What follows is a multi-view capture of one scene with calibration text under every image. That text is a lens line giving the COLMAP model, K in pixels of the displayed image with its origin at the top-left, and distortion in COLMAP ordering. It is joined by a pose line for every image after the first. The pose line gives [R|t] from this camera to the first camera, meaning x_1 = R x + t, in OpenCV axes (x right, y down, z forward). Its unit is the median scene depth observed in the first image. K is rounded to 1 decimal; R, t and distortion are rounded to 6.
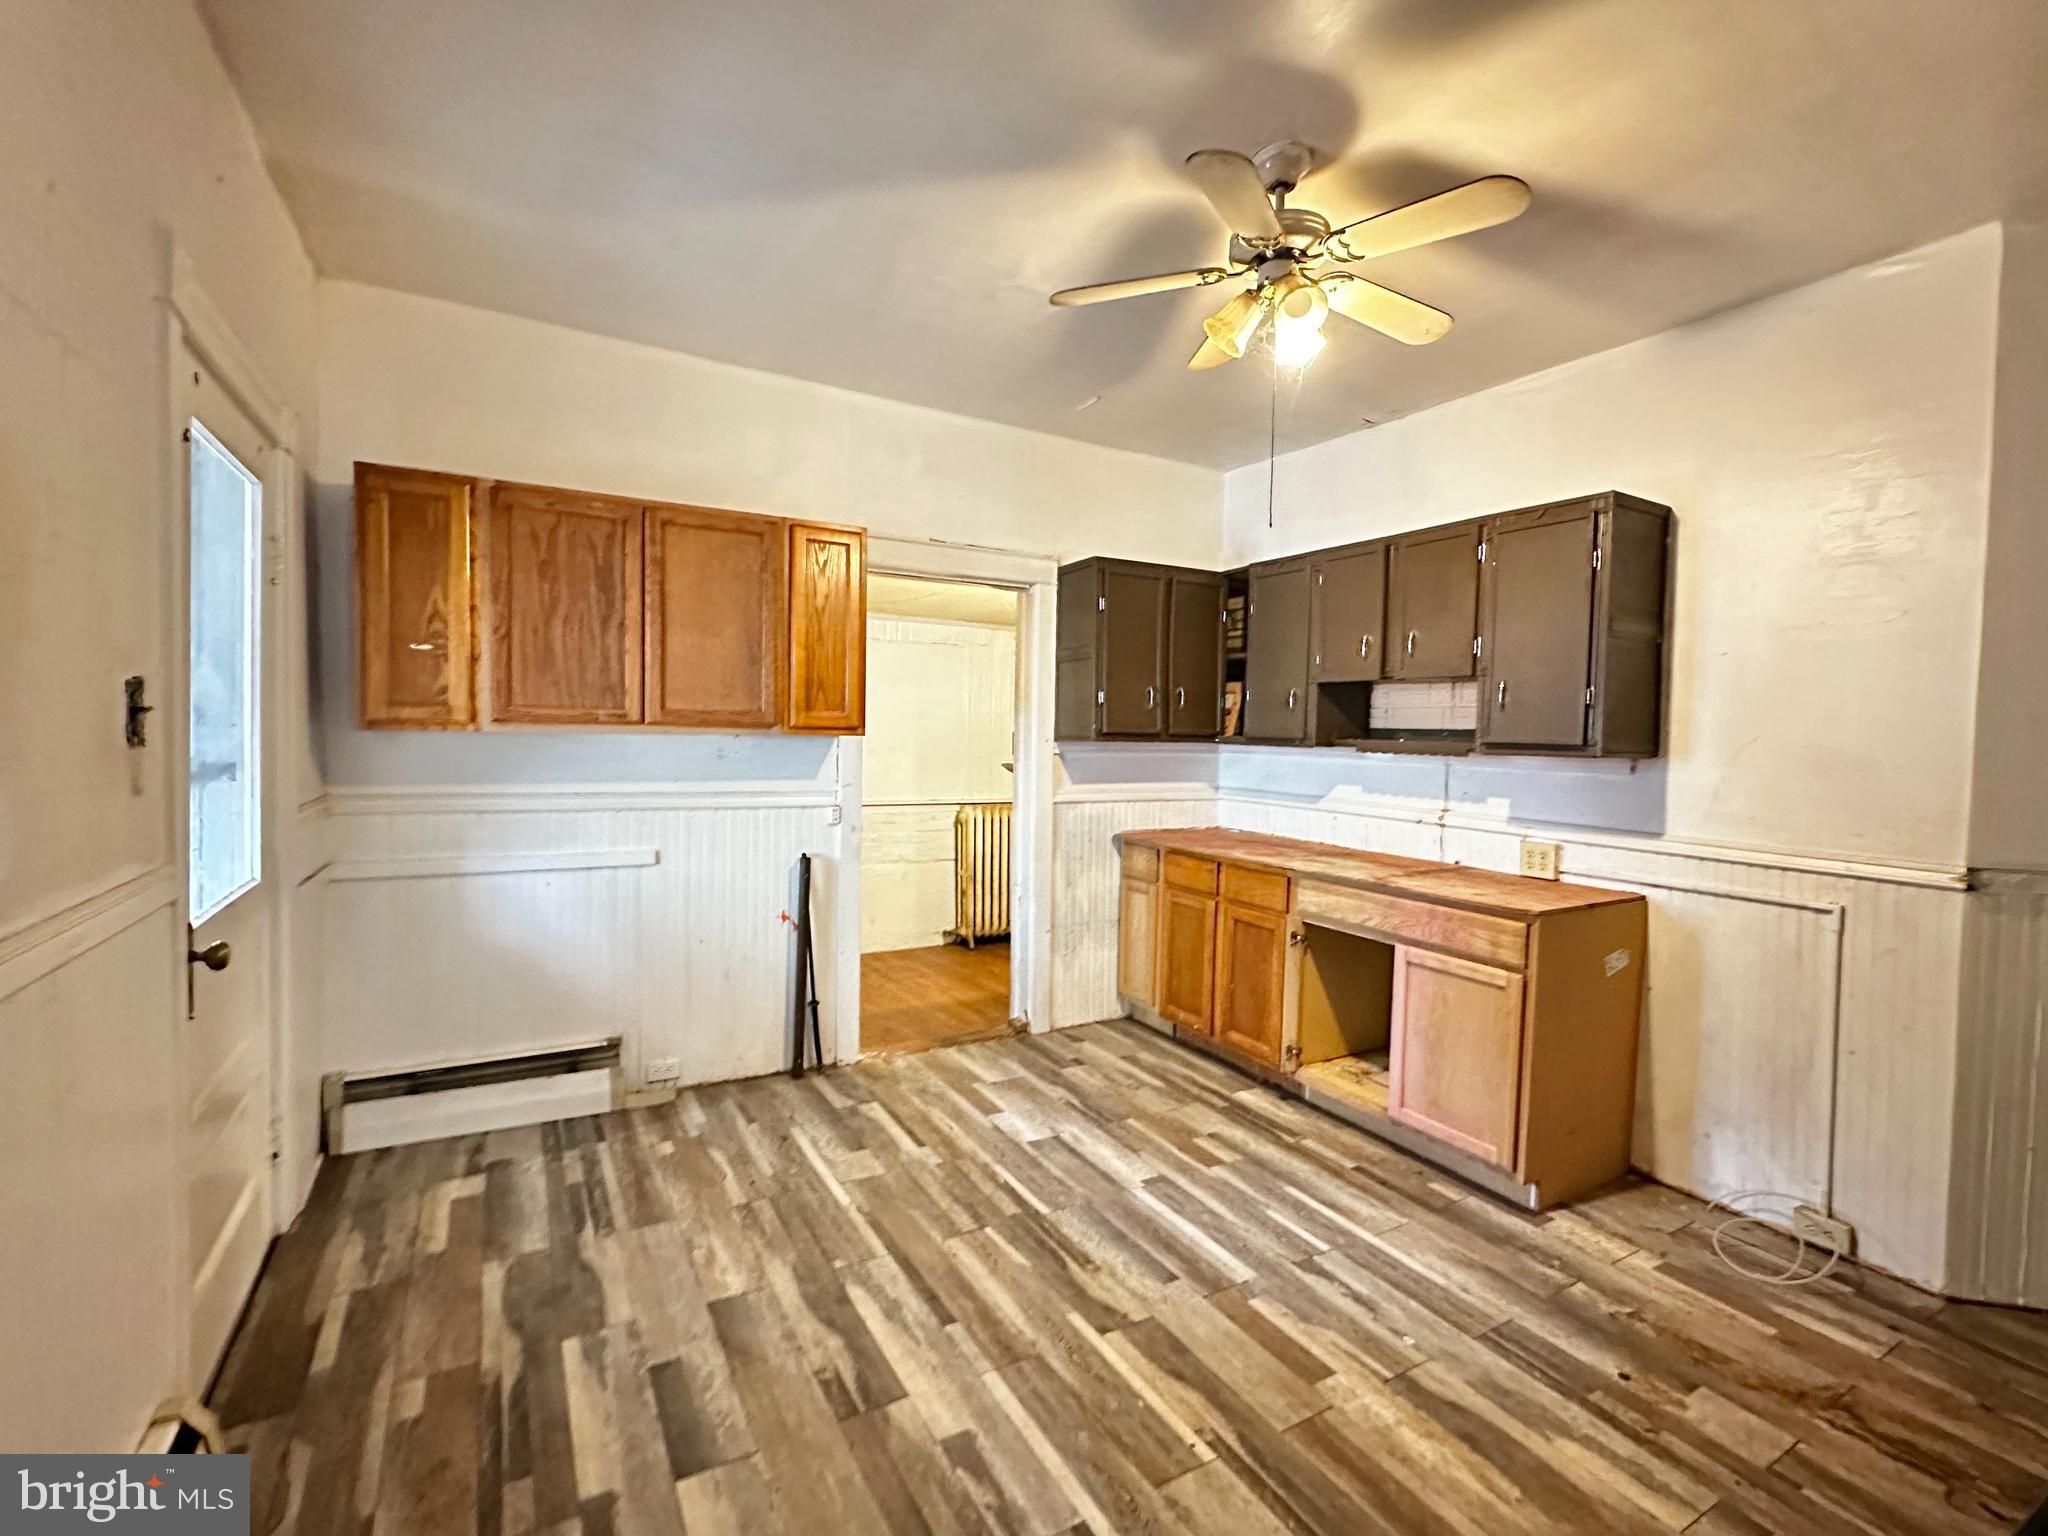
lens RADIAL K [[911.8, 0, 1031.1], [0, 911.8, 775.1], [0, 0, 1]] dist [-0.005058, 0.000981]
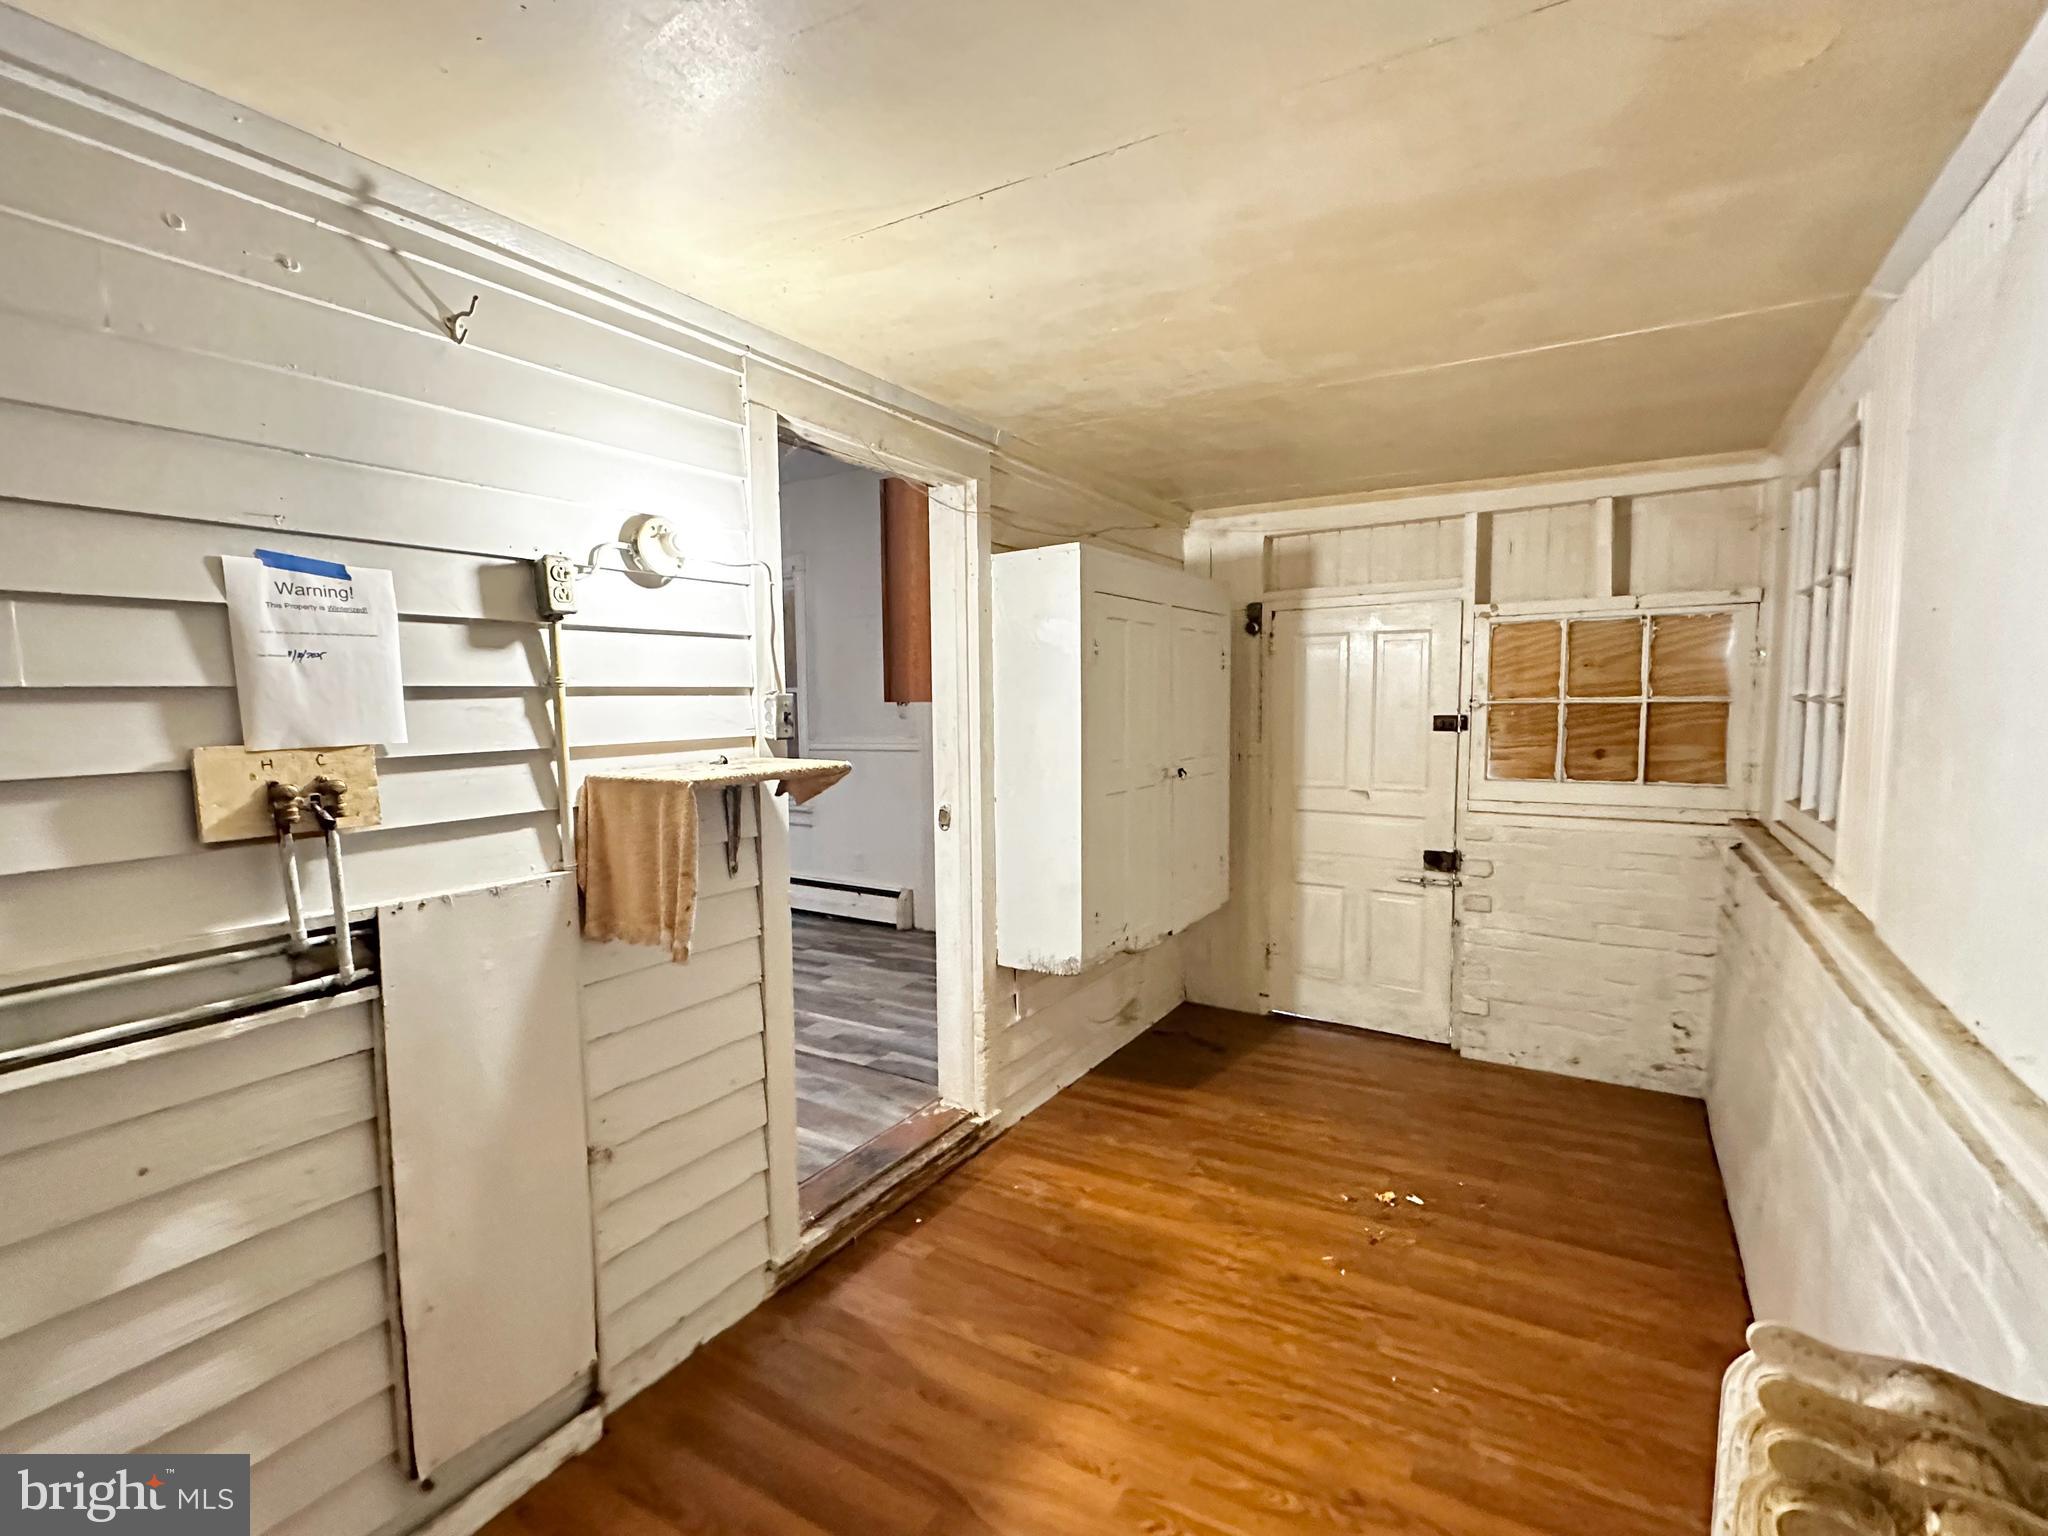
lens RADIAL K [[911.8, 0, 1030.1], [0, 911.8, 770.7], [0, 0, 1]] dist [-0.005058, 0.000981]
pose [[-0.886002, 0.026607, -0.462917, 0.176734], [-0.026192, 0.993886, 0.107257, -0.112086], [0.462941, 0.107155, -0.879888, 2.670375]]
